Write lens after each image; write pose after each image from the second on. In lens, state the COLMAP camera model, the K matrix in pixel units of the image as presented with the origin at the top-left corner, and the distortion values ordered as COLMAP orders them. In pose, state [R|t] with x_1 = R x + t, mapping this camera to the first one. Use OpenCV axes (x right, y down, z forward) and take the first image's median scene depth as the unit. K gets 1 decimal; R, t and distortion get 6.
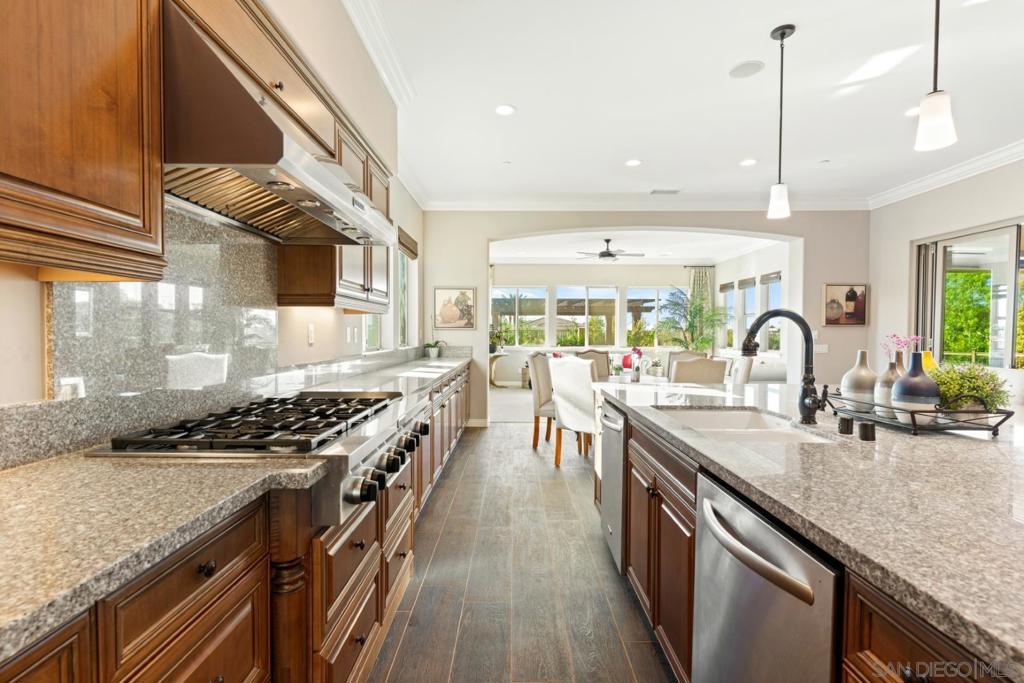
lens RADIAL K [[492.9, 0, 508.2], [0, 492.9, 341.3], [0, 0, 1]] dist [0.001841, -0.001270]
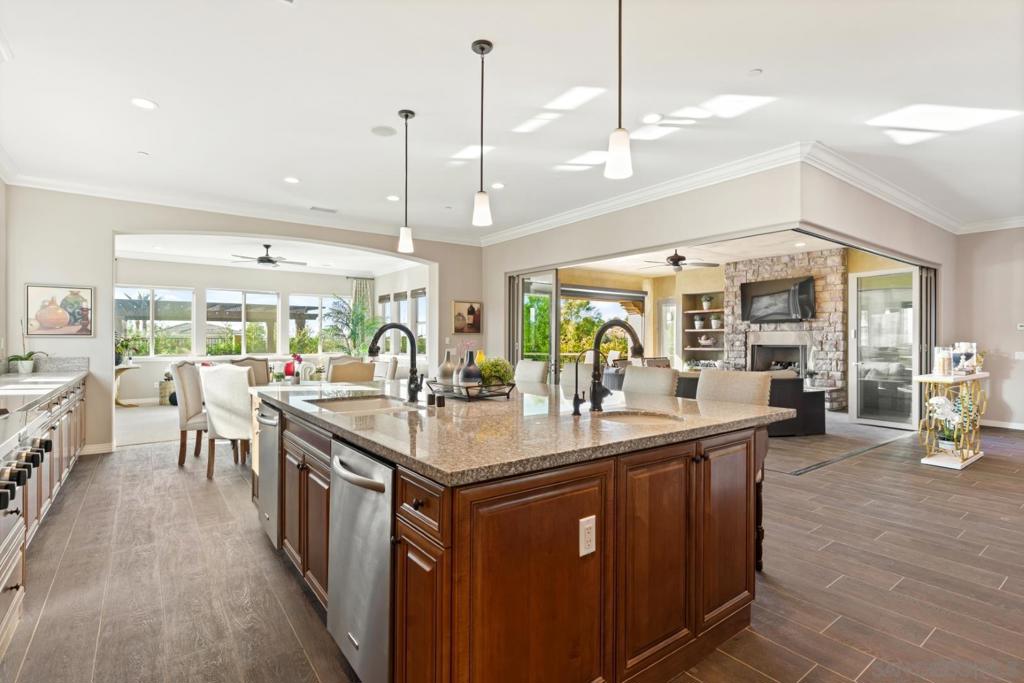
lens RADIAL K [[492.9, 0, 509.7], [0, 492.9, 336.5], [0, 0, 1]] dist [0.001841, -0.001270]
pose [[0.795004, -0.001352, 0.606603, -0.021031], [0.015877, 0.999701, -0.018580, 0.002595], [-0.606396, 0.024402, 0.794788, -0.143701]]
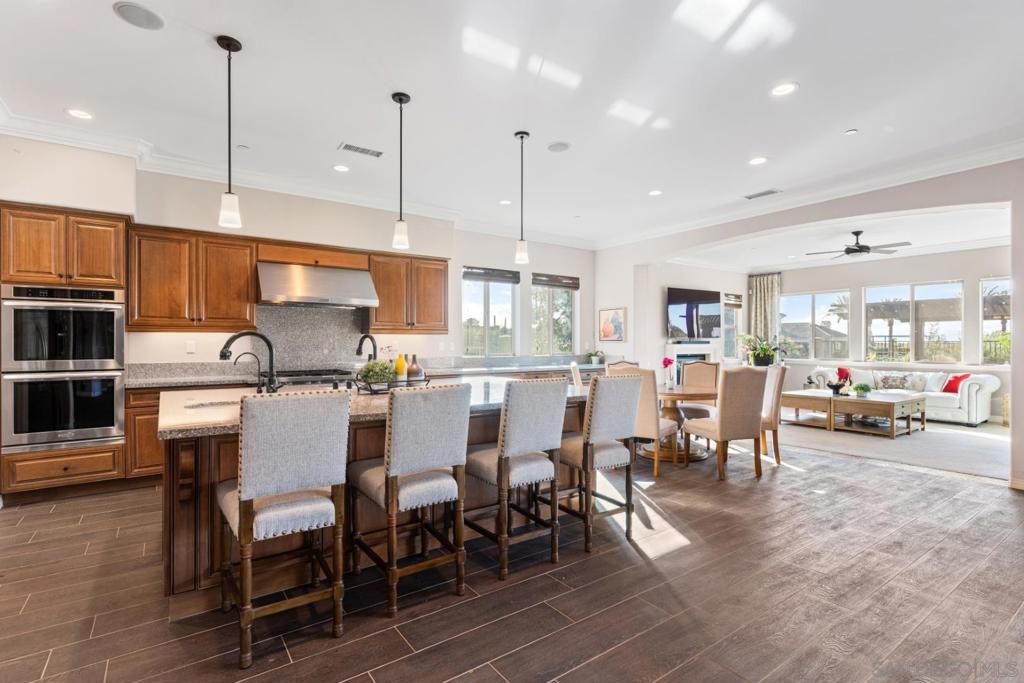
lens RADIAL K [[492.9, 0, 495.4], [0, 492.9, 346.5], [0, 0, 1]] dist [0.001841, -0.001270]
pose [[0.575536, -0.001879, -0.817774, 1.133210], [-0.011075, 0.999888, -0.010092, 0.004998], [0.817701, 0.014865, 0.575451, 0.053672]]
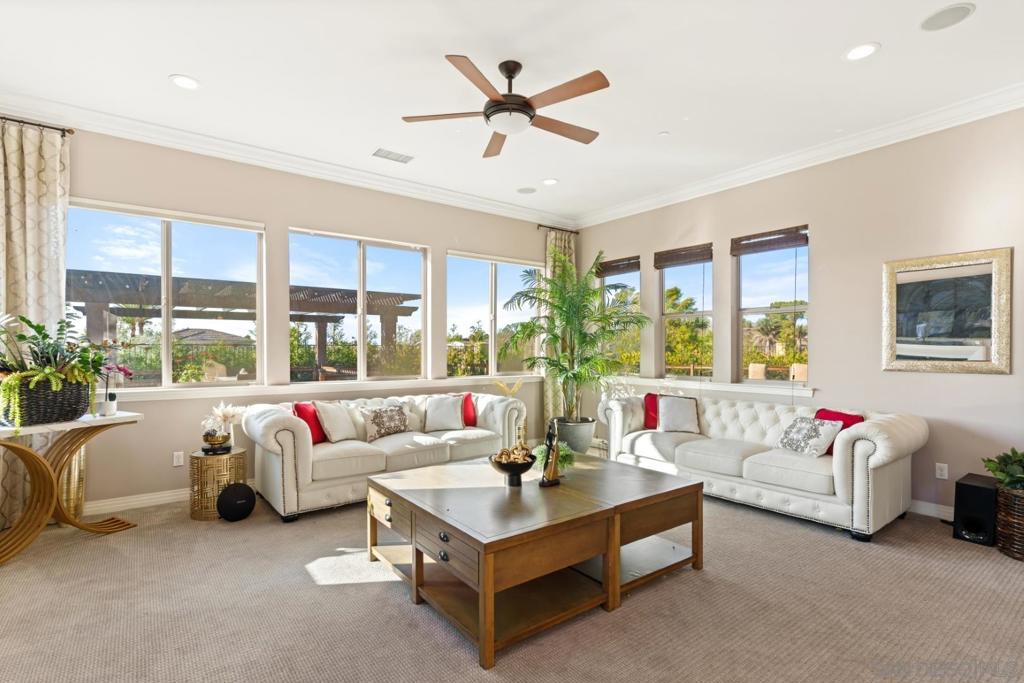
lens RADIAL K [[492.9, 0, 507.8], [0, 492.9, 353.9], [0, 0, 1]] dist [0.001841, -0.001270]
pose [[0.798324, -0.009144, 0.602159, -0.001553], [0.012186, 0.999925, -0.000972, -0.025903], [-0.602105, 0.008114, 0.798376, 1.575873]]
